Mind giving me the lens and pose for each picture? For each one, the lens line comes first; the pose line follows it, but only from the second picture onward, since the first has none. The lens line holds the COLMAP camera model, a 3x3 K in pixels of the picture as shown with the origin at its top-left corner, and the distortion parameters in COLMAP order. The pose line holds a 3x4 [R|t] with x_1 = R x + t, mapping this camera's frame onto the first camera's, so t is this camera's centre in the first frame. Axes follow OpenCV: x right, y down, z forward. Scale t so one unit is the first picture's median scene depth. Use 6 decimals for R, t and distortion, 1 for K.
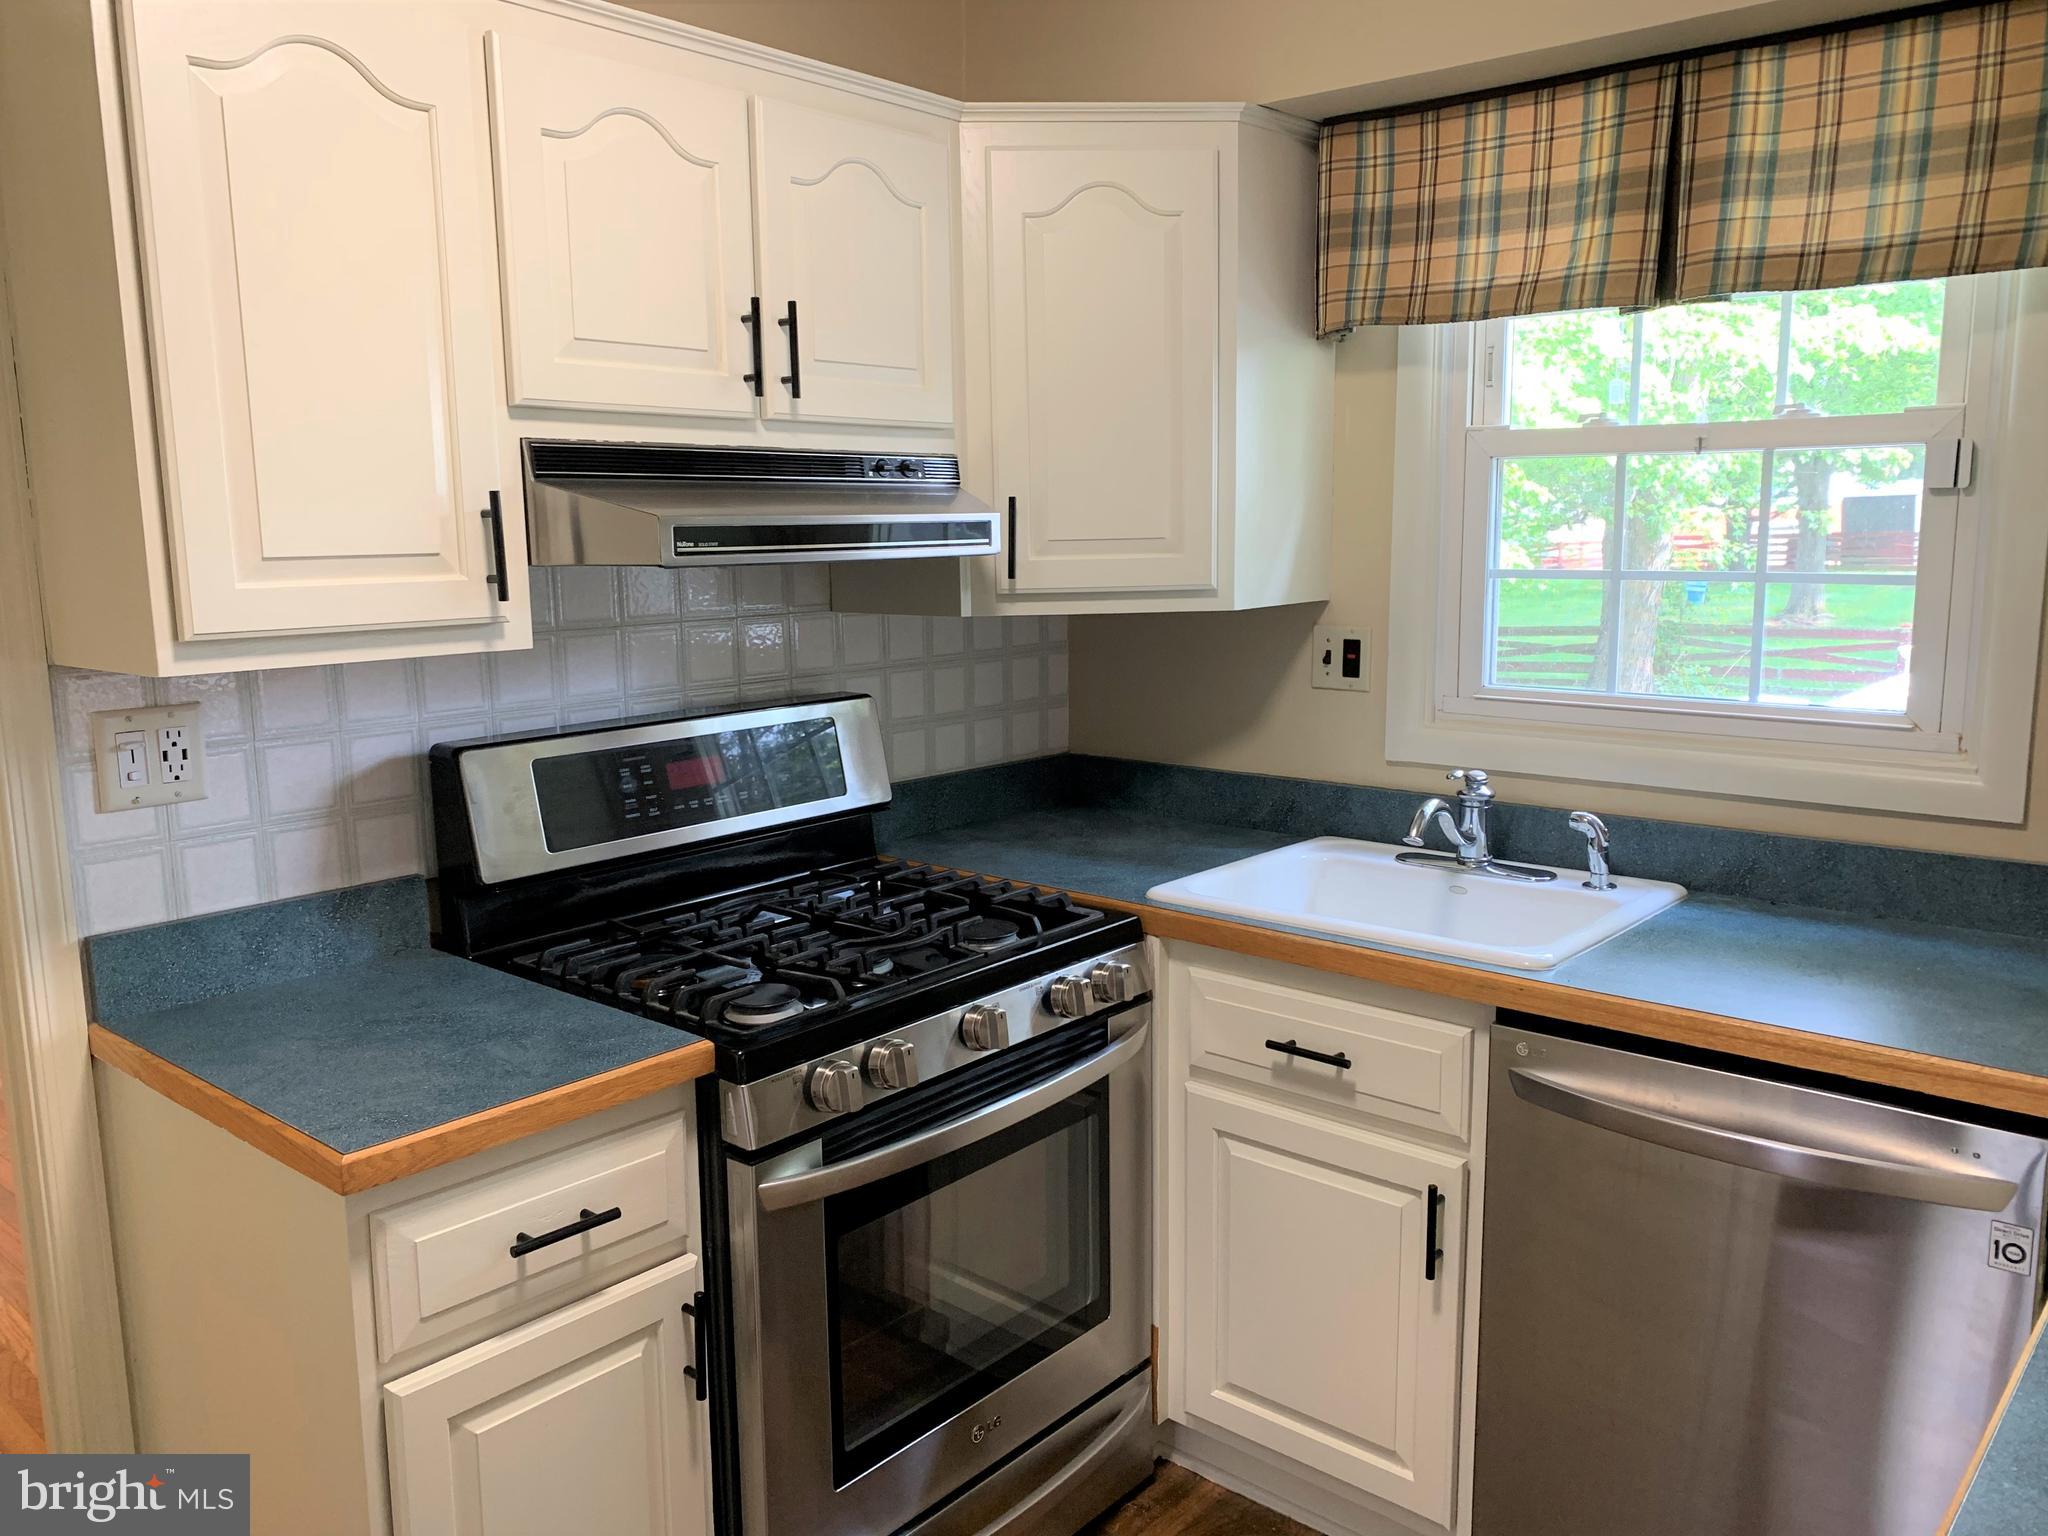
lens RADIAL K [[1566.3, 0, 1024.0], [0, 1566.3, 768.0], [0, 0, 1]] dist [0.014782, -0.004900]
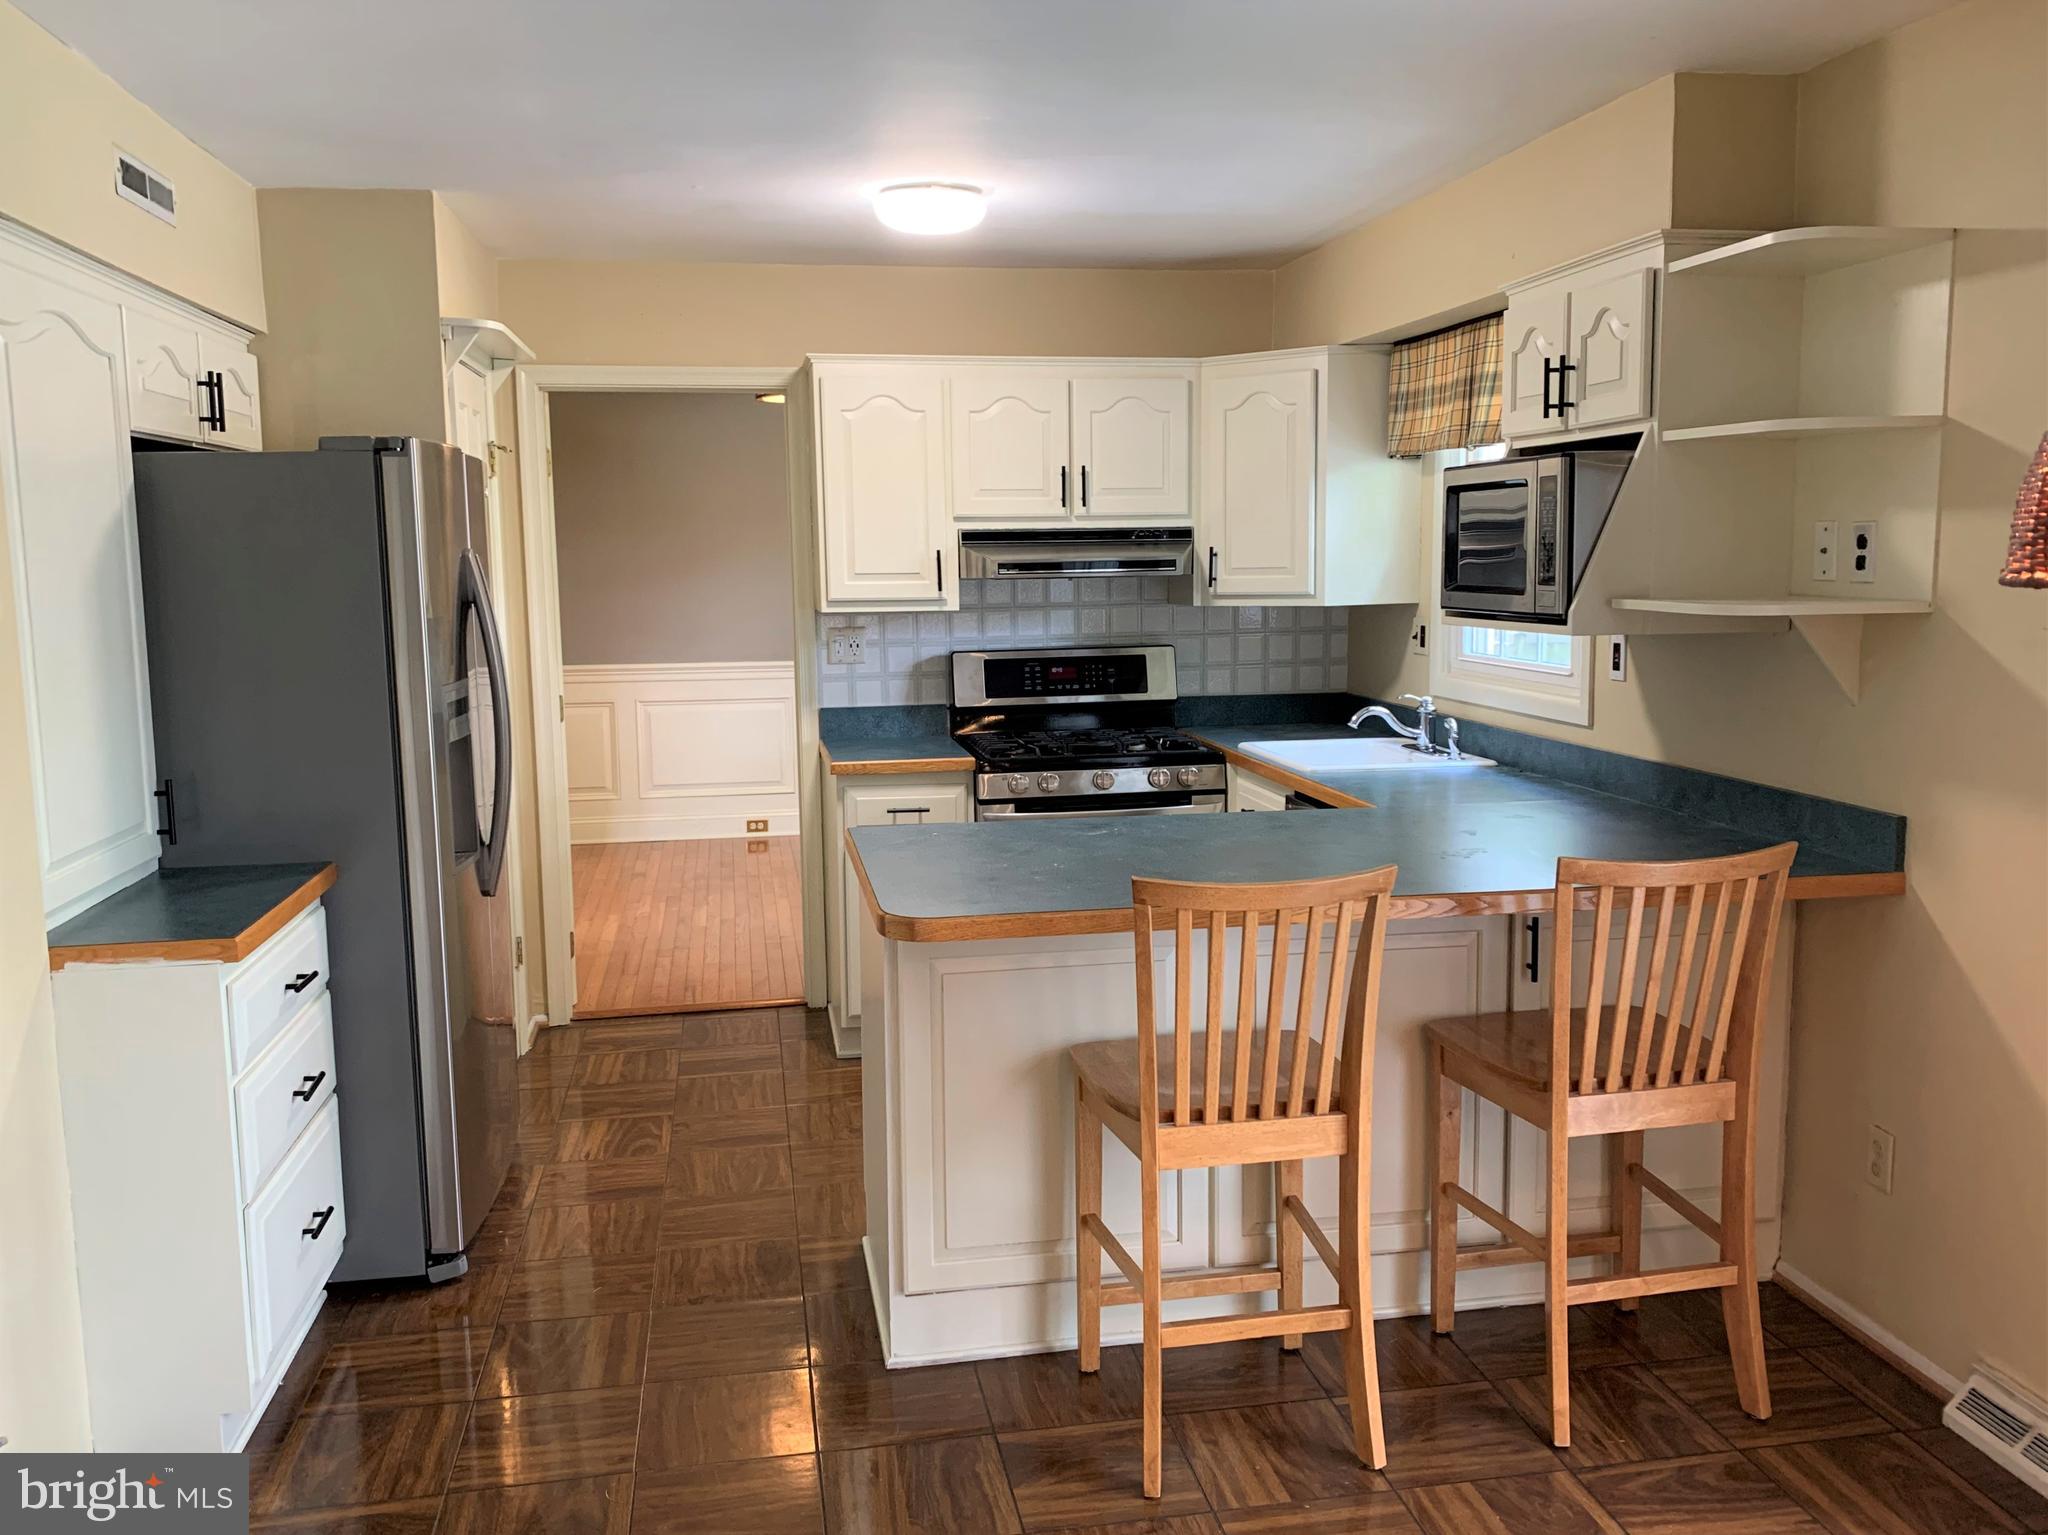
lens RADIAL K [[1620.0, 0, 1024.0], [0, 1620.0, 767.5], [0, 0, 1]] dist [0.115685, -0.007028]
pose [[0.784614, 0.085481, -0.614064, 1.311559], [-0.094153, 0.995390, 0.018260, 0.112102], [0.612794, 0.043489, 0.789045, -0.941378]]
